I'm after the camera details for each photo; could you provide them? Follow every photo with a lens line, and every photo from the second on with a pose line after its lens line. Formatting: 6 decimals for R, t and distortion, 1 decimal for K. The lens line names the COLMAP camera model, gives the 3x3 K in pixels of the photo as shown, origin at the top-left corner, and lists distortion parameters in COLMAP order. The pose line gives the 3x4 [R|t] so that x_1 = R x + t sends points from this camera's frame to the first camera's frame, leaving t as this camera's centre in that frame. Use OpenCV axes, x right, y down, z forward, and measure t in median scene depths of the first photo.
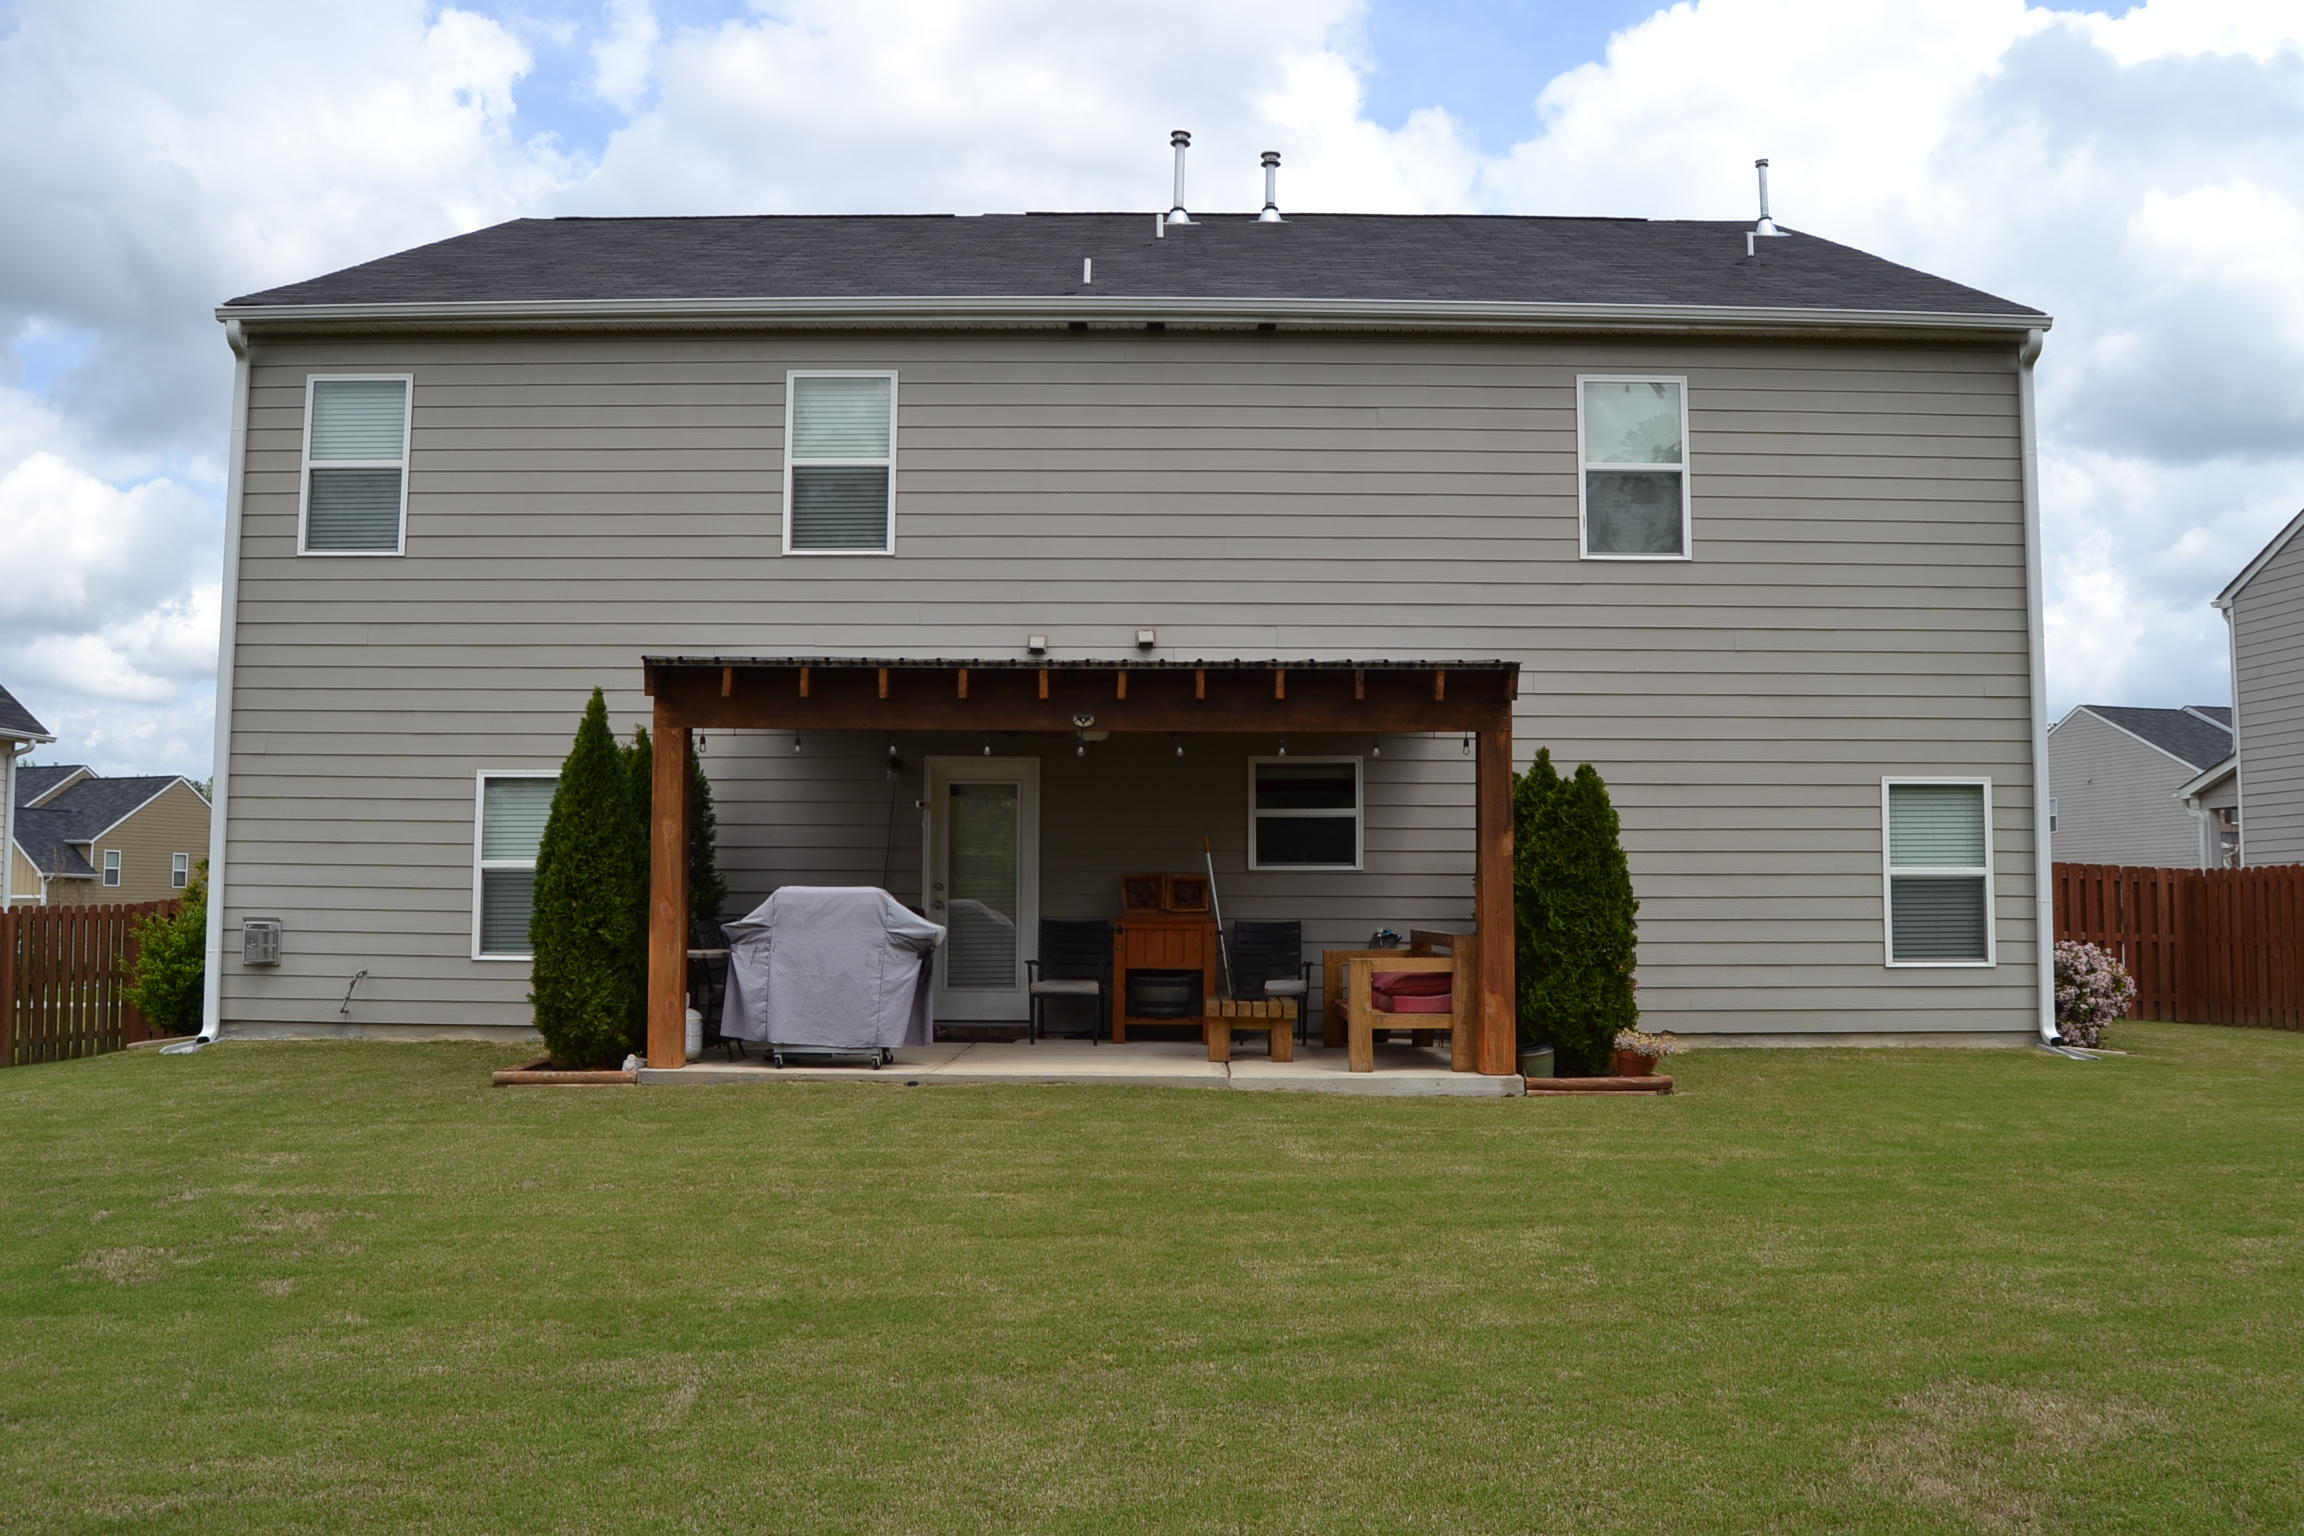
lens RADIAL K [[1828.2, 0, 1149.7], [0, 1828.2, 779.7], [0, 0, 1]] dist [-0.103319, 0.047621]
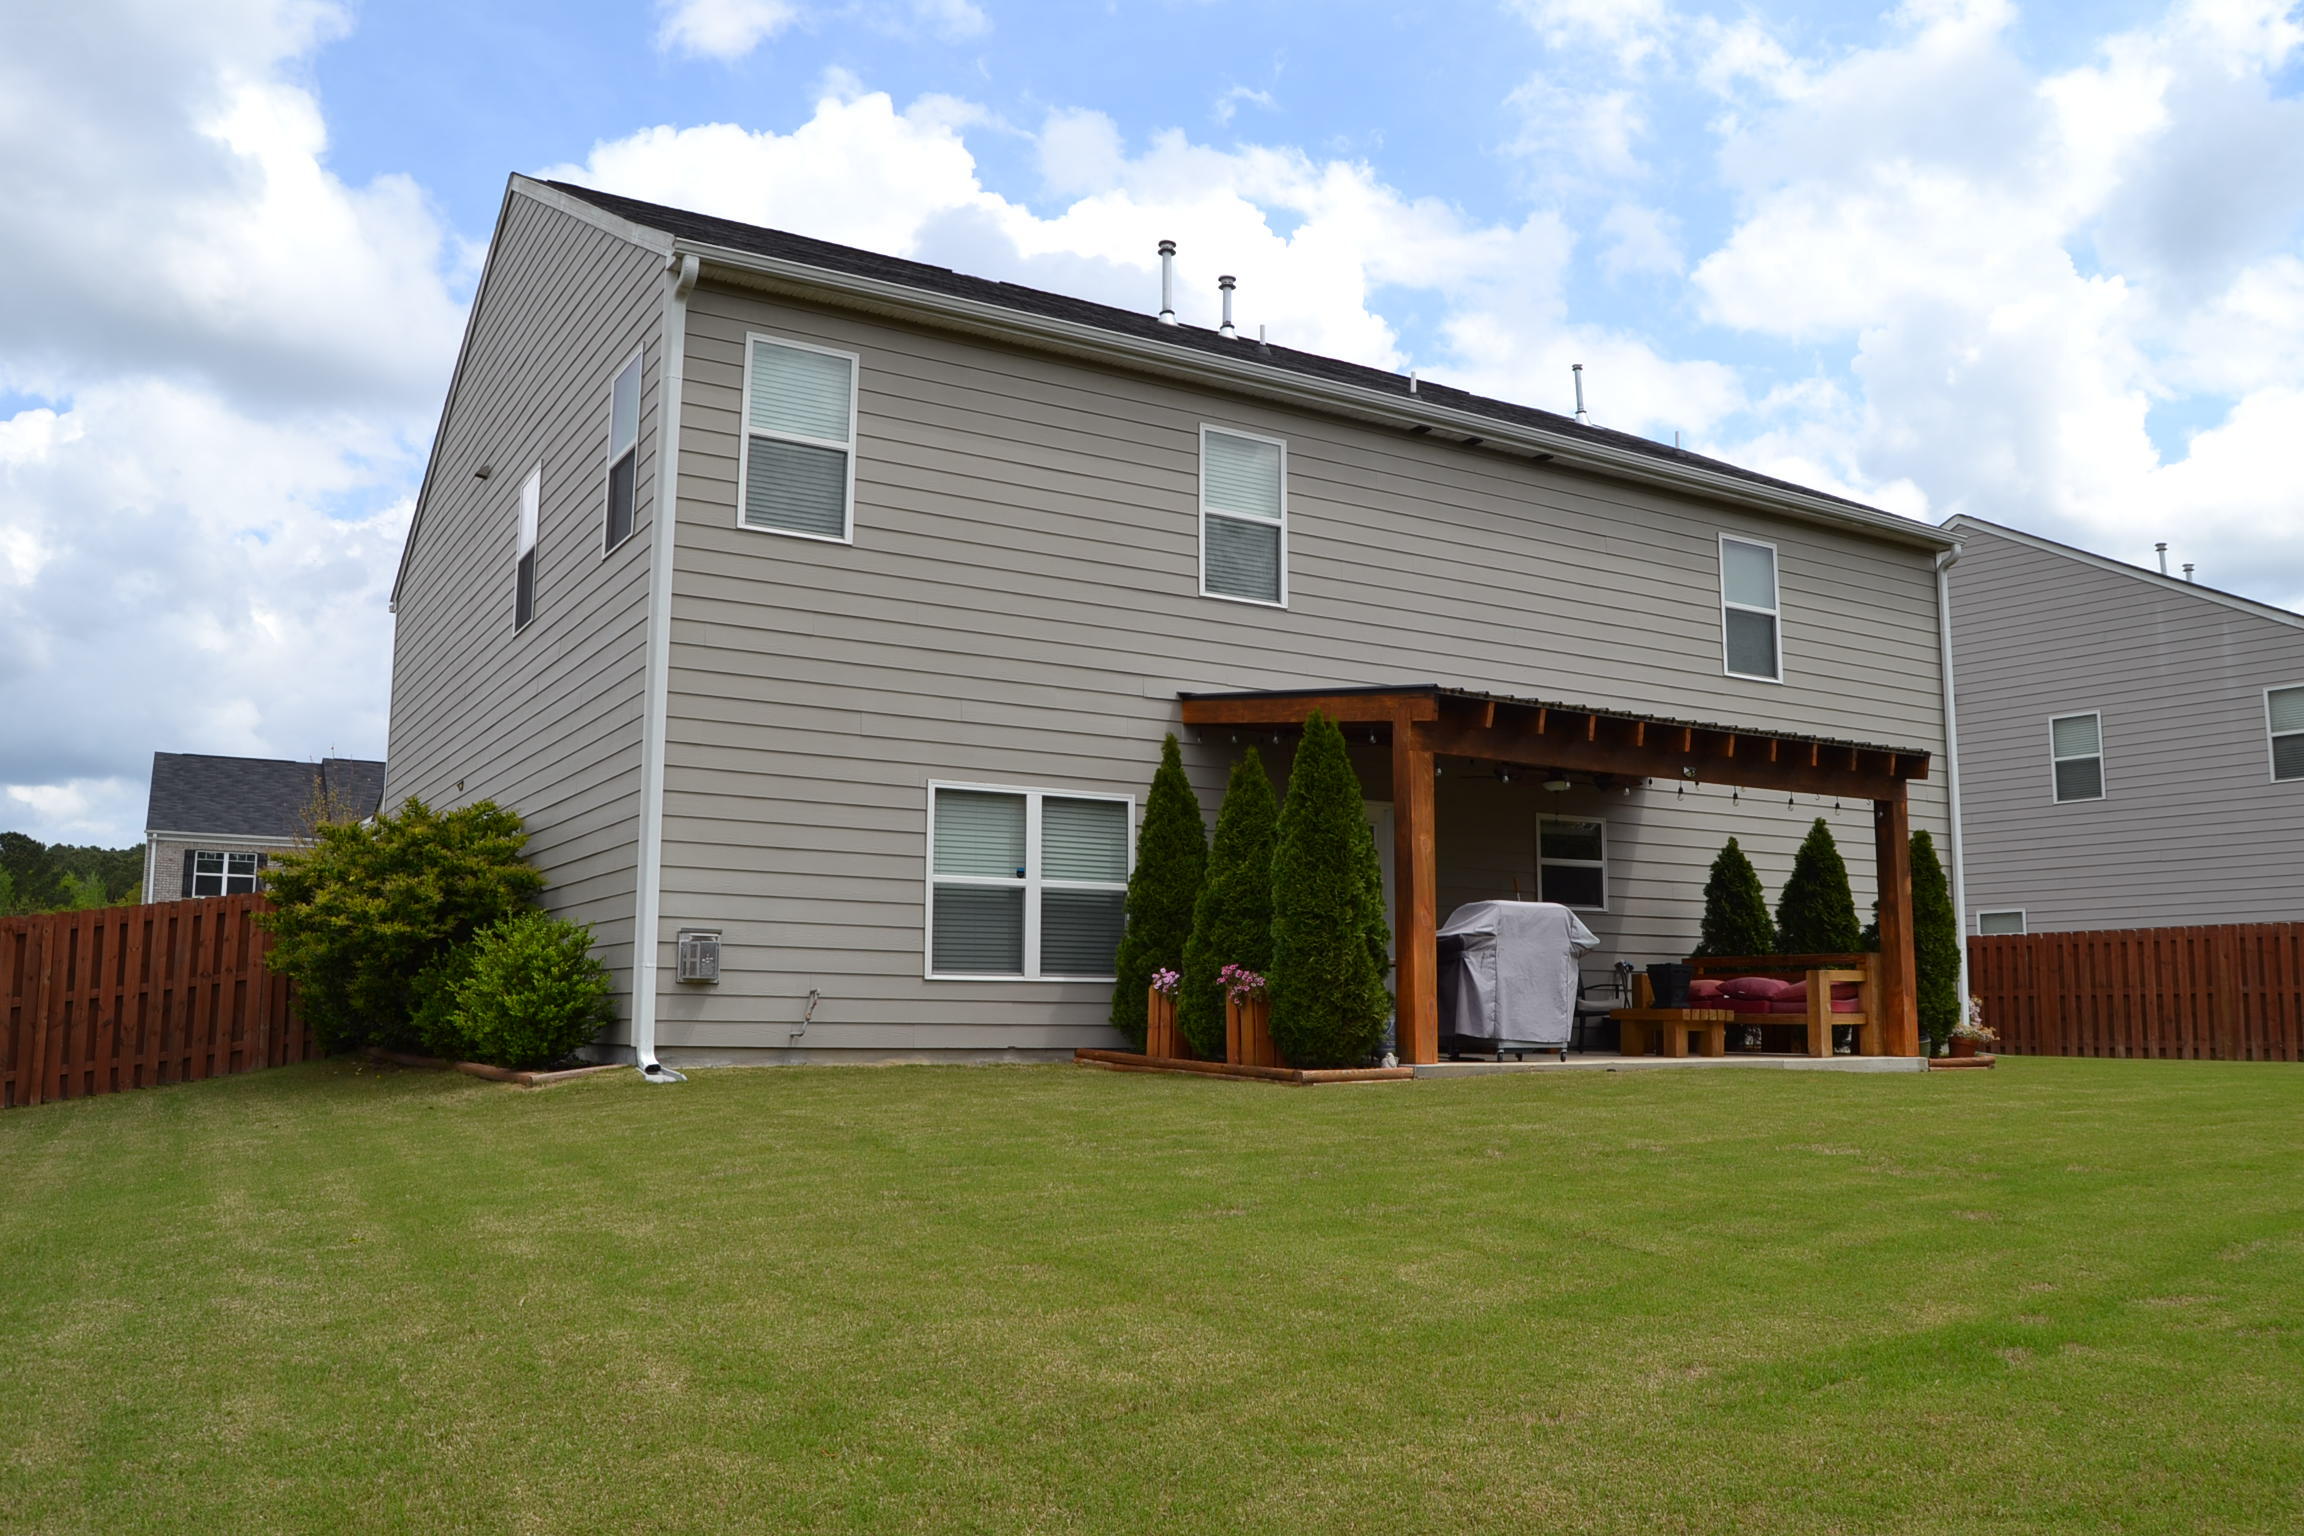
lens RADIAL K [[1828.2, 0, 1135.3], [0, 1828.2, 764.4], [0, 0, 1]] dist [-0.103319, 0.047621]
pose [[0.856373, 0.072897, 0.511186, -0.787736], [-0.041641, 0.996510, -0.072345, 0.053052], [-0.514676, 0.040668, 0.856420, 0.121689]]
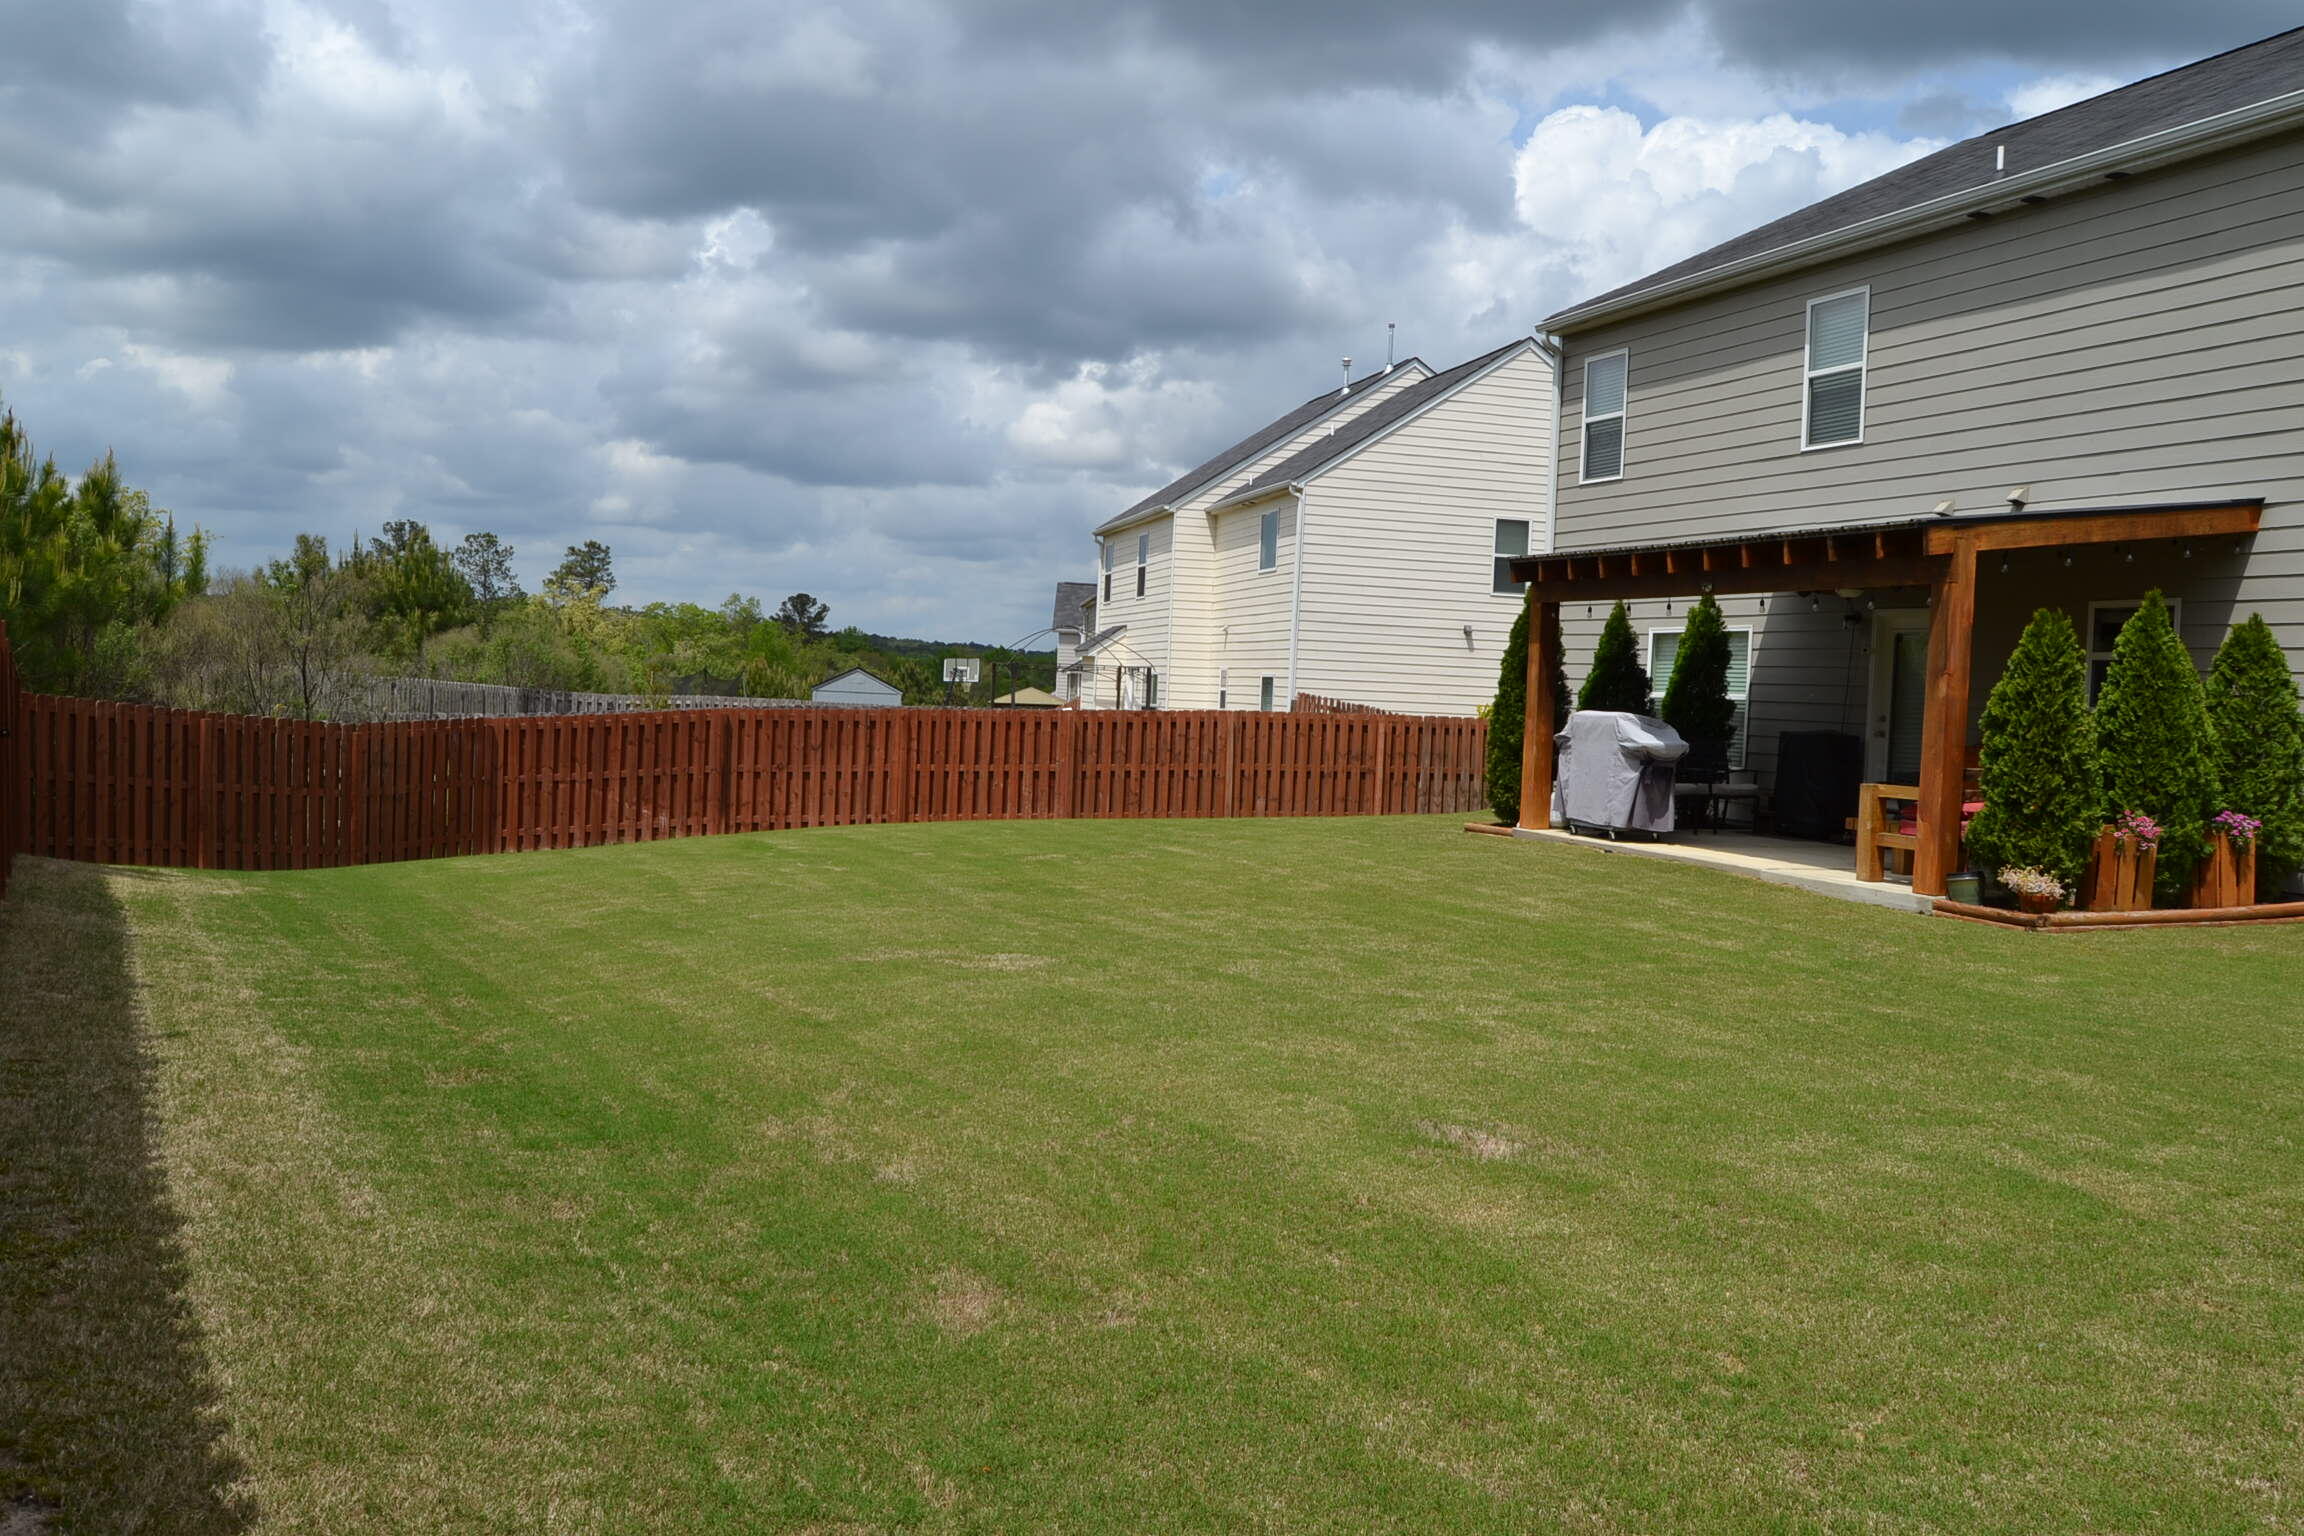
lens RADIAL K [[1828.2, 0, 1162.7], [0, 1828.2, 776.9], [0, 0, 1]] dist [-0.103319, 0.047621]
pose [[0.356689, 0.053970, -0.932663, 0.831586], [0.026316, 0.997353, 0.067778, 0.003791], [0.933853, -0.048719, 0.354324, 0.143540]]
